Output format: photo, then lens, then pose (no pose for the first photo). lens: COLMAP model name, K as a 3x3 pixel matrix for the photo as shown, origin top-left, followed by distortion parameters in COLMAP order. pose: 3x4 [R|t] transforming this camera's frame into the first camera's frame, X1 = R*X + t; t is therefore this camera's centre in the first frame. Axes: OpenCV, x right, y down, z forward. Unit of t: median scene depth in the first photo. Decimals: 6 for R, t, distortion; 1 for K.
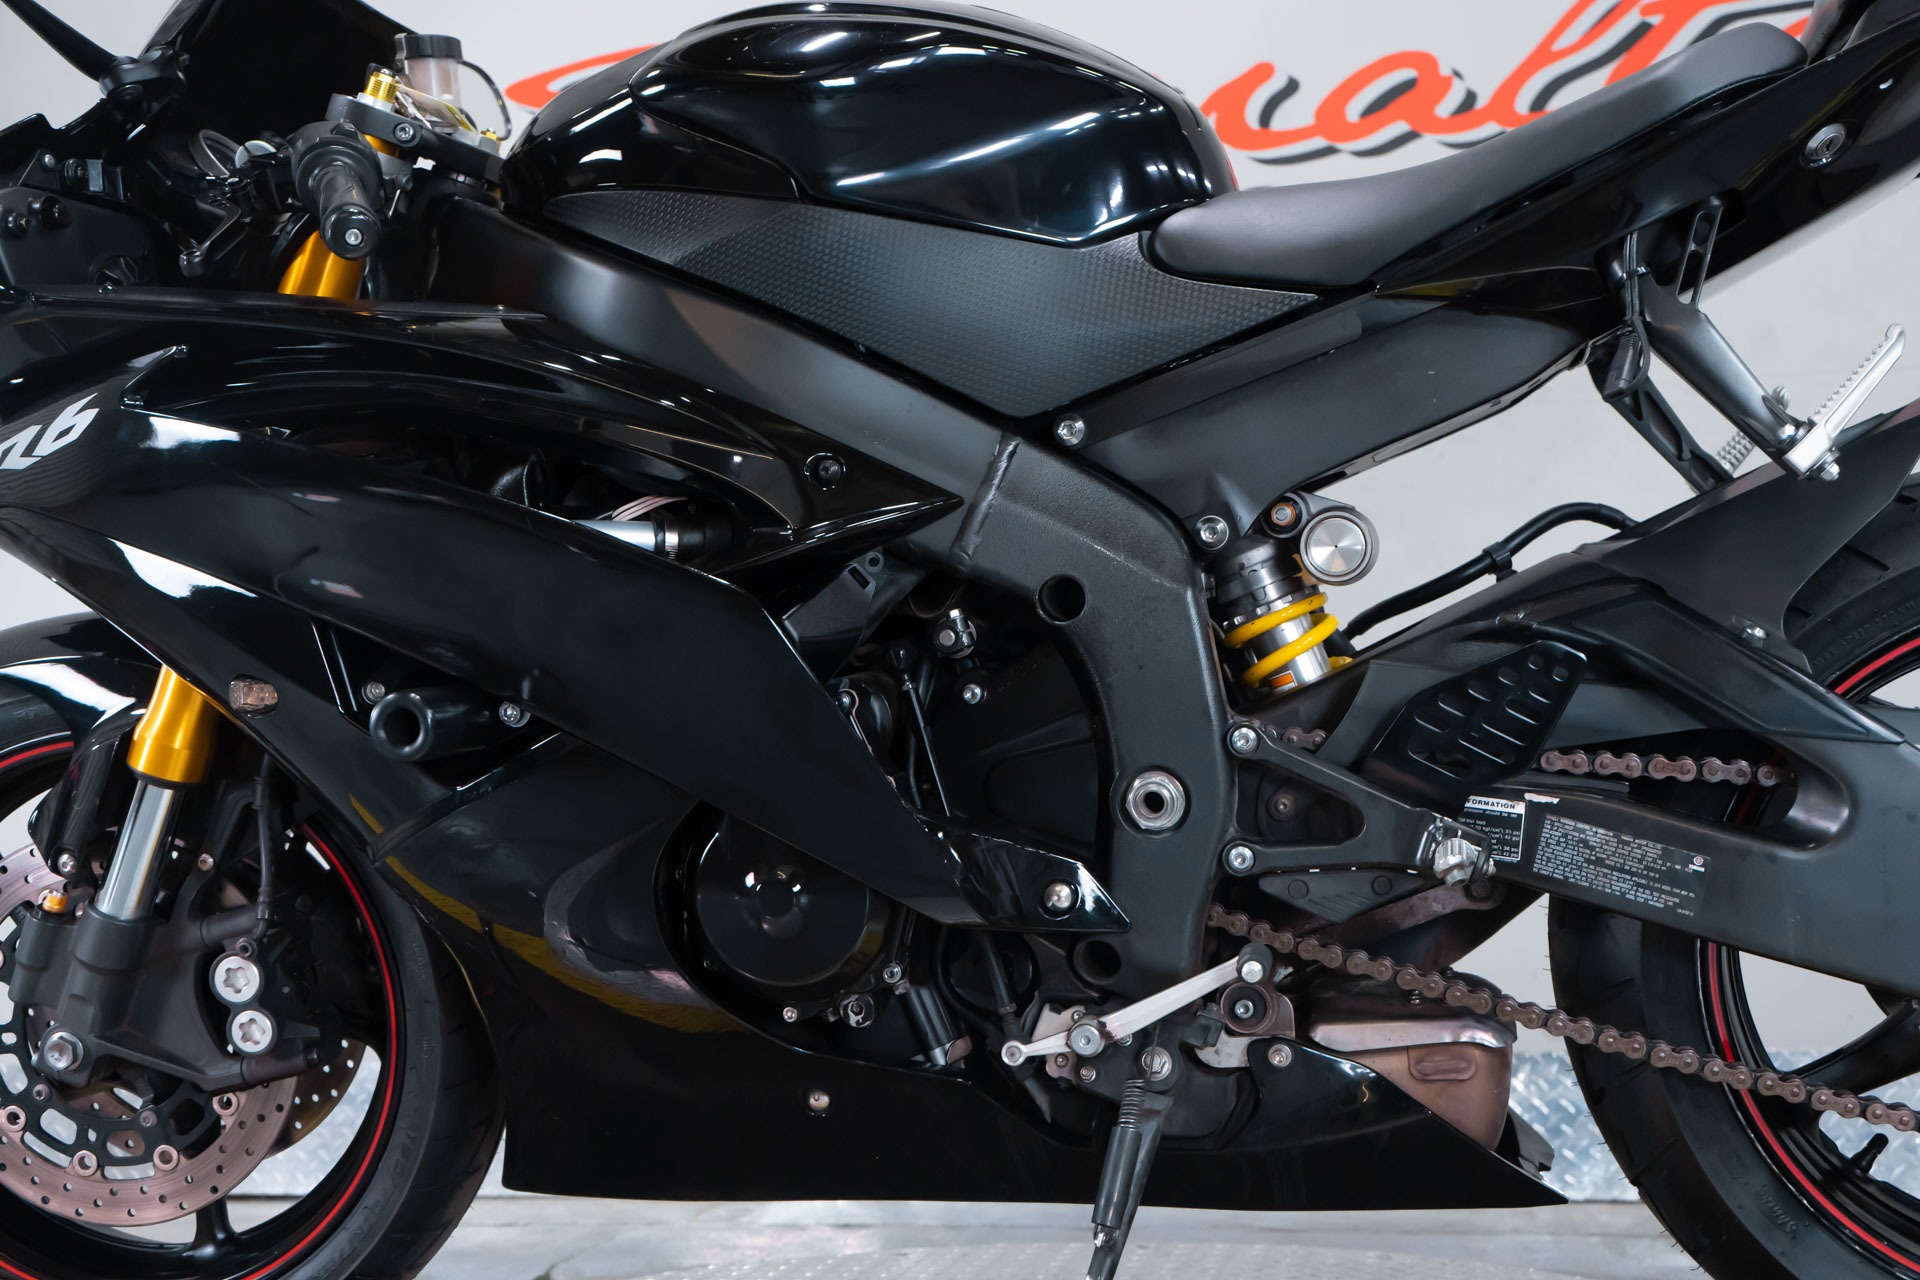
lens RADIAL K [[2059.0, 0, 1046.2], [0, 2059.0, 645.3], [0, 0, 1]] dist [0.010346, 0.019842]
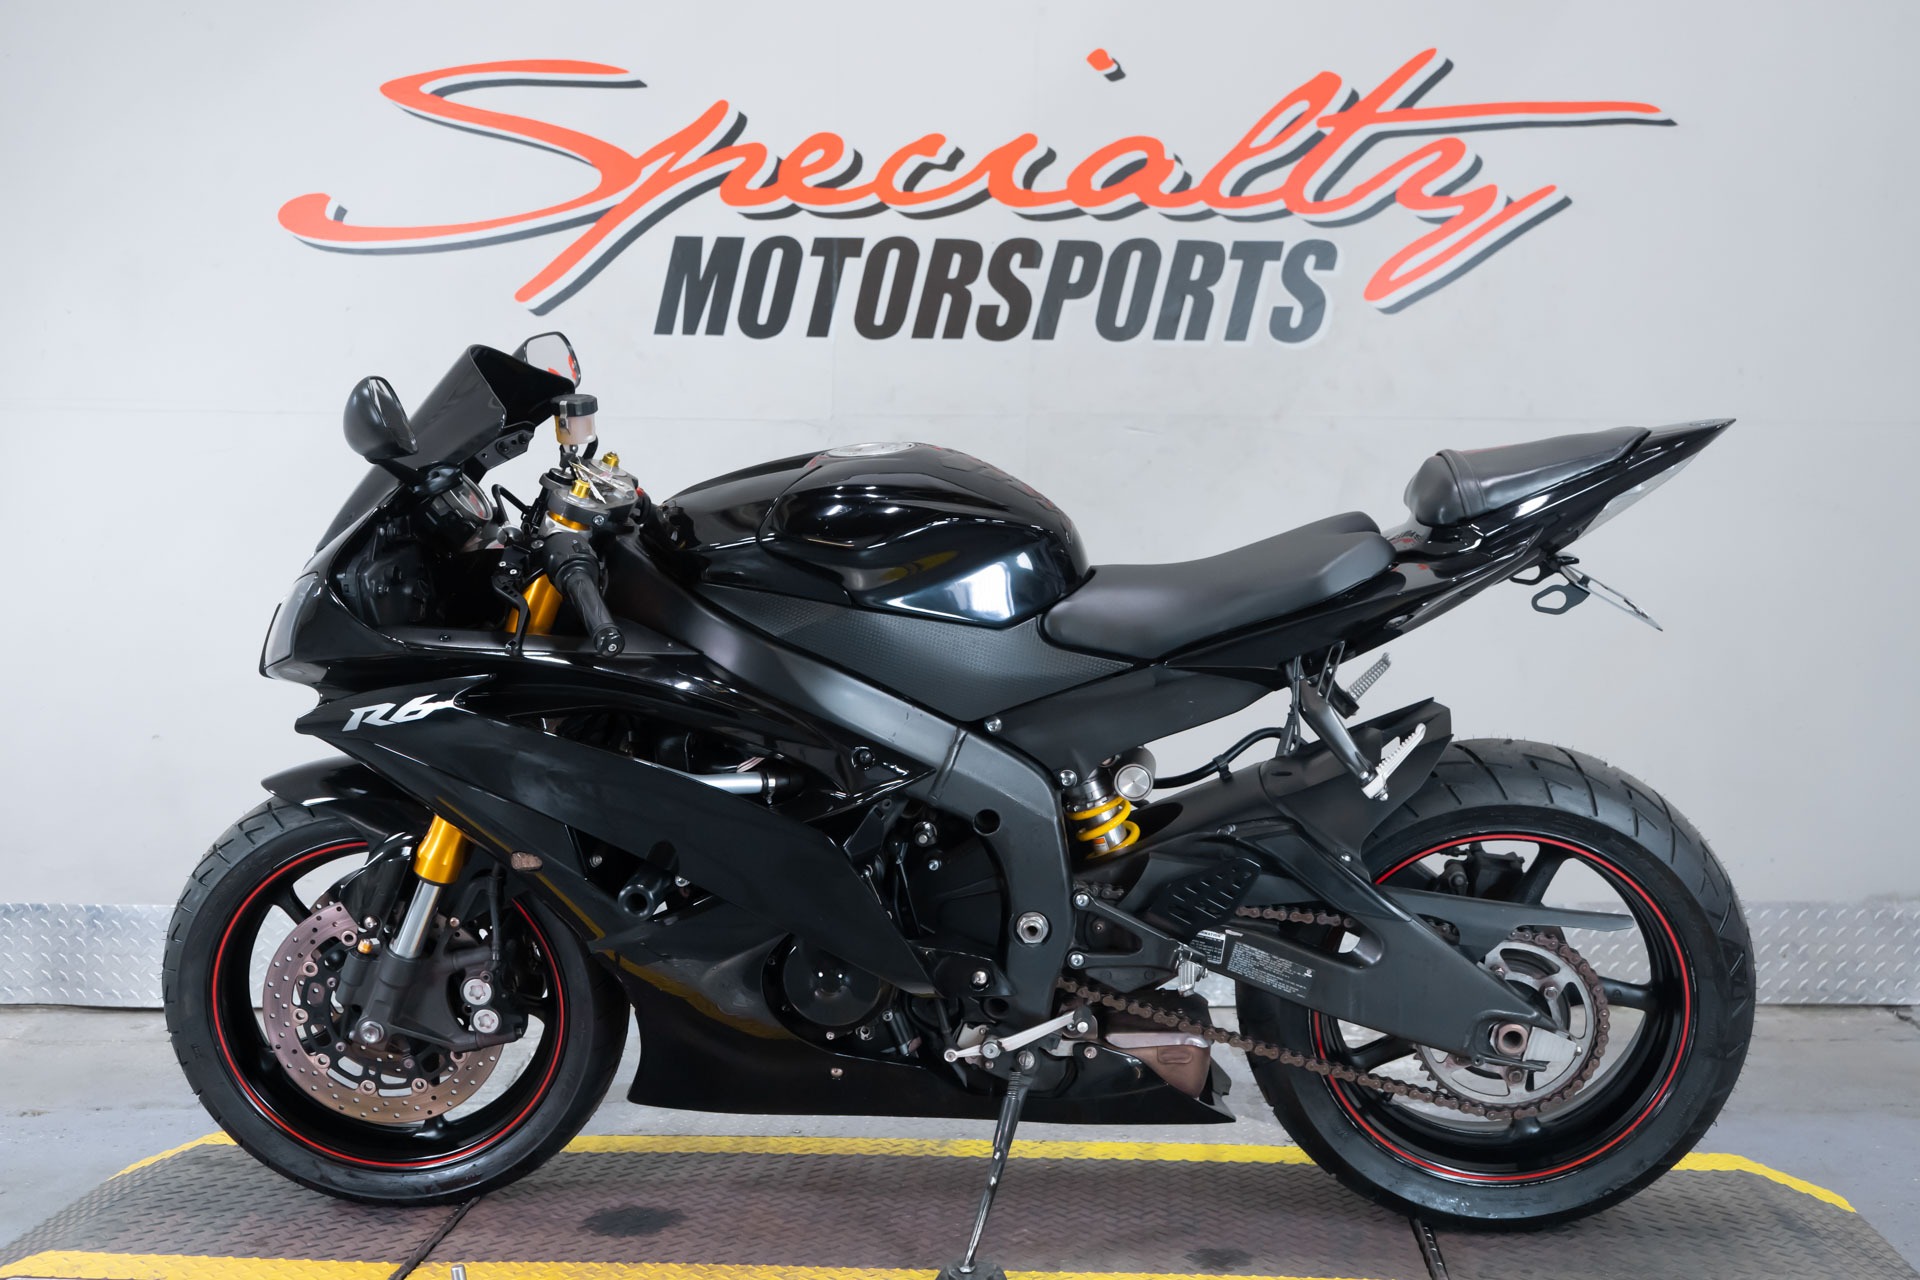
lens RADIAL K [[2194.6, 0, 960.0], [0, 2194.6, 640.0], [0, 0, 1]] dist [0.018454, 0.012753]
pose [[0.988963, 0.014629, 0.147438, -0.303390], [-0.043729, 0.979605, 0.196118, -0.556803], [-0.141562, -0.200401, 0.969433, -0.848776]]
